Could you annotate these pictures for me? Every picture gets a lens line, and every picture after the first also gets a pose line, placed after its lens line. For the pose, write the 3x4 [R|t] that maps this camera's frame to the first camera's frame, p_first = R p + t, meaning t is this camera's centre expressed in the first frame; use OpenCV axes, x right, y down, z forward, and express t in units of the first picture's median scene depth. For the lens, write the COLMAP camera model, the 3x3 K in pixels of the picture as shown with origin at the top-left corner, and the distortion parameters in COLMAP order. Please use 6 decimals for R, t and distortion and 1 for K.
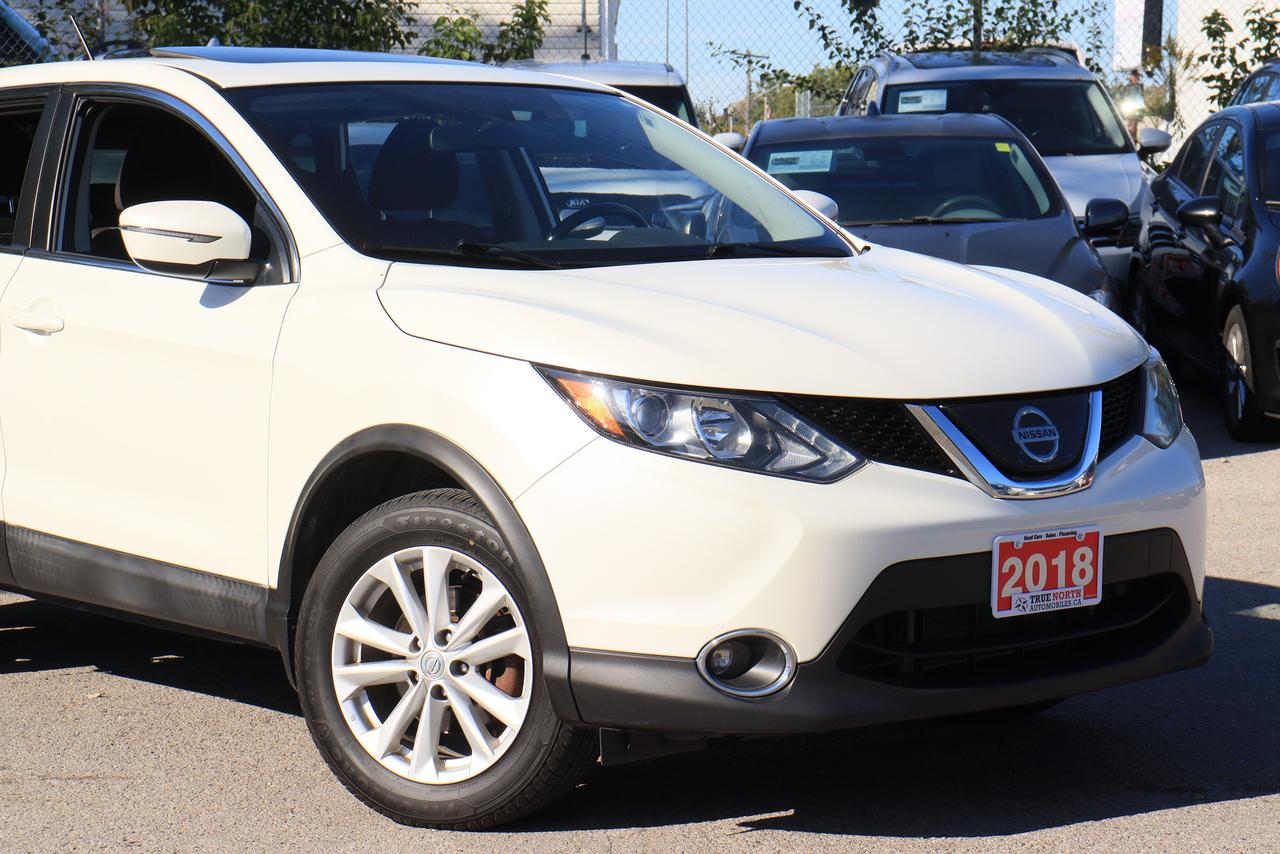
lens RADIAL K [[3292.8, 0, 637.4], [0, 3292.8, 426.5], [0, 0, 1]] dist [0.554615, 0.000000]
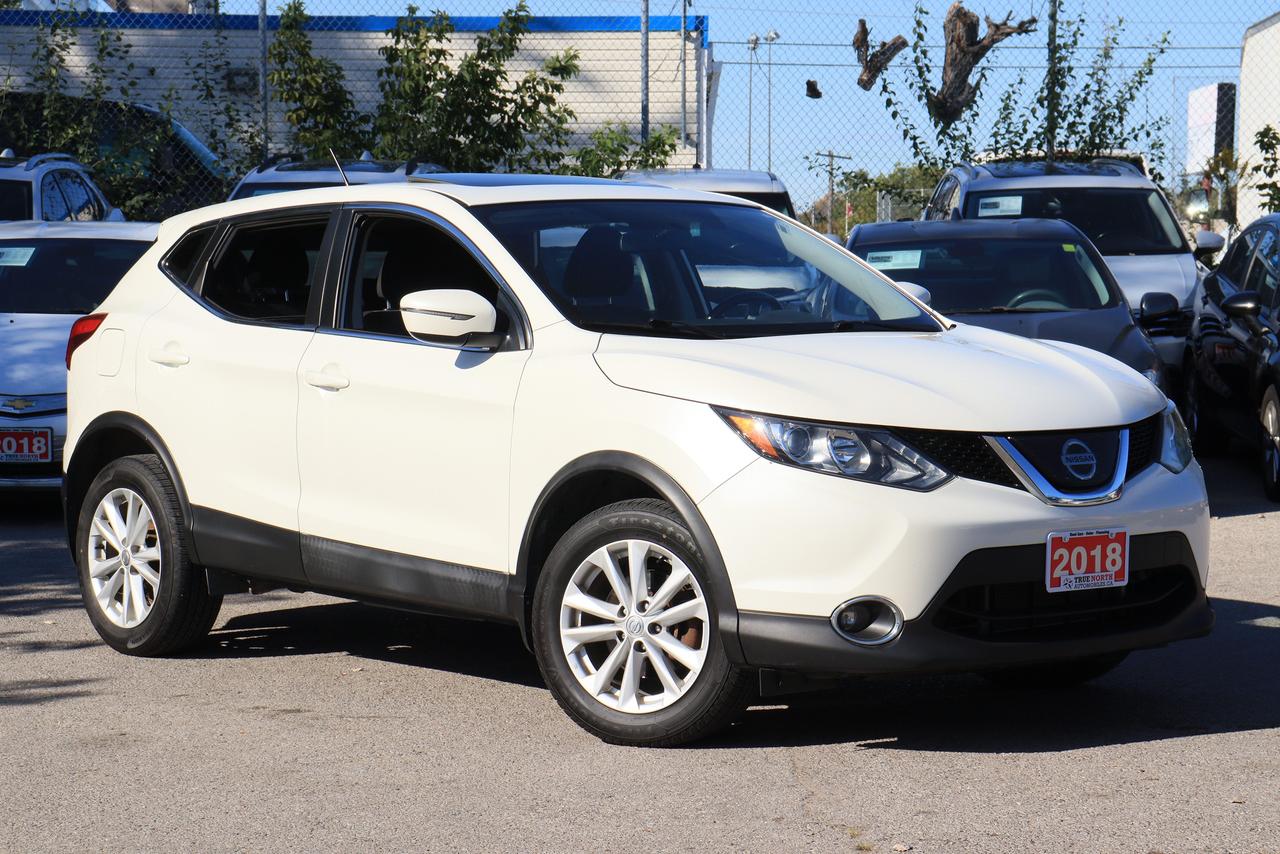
lens RADIAL K [[3292.8, 0, 646.1], [0, 3292.8, 427.6], [0, 0, 1]] dist [0.554615, 0.000000]
pose [[0.999759, 0.003121, -0.021751, -0.025766], [-0.003752, 0.999572, -0.029016, 0.027218], [0.021651, 0.029091, 0.999342, -0.338758]]
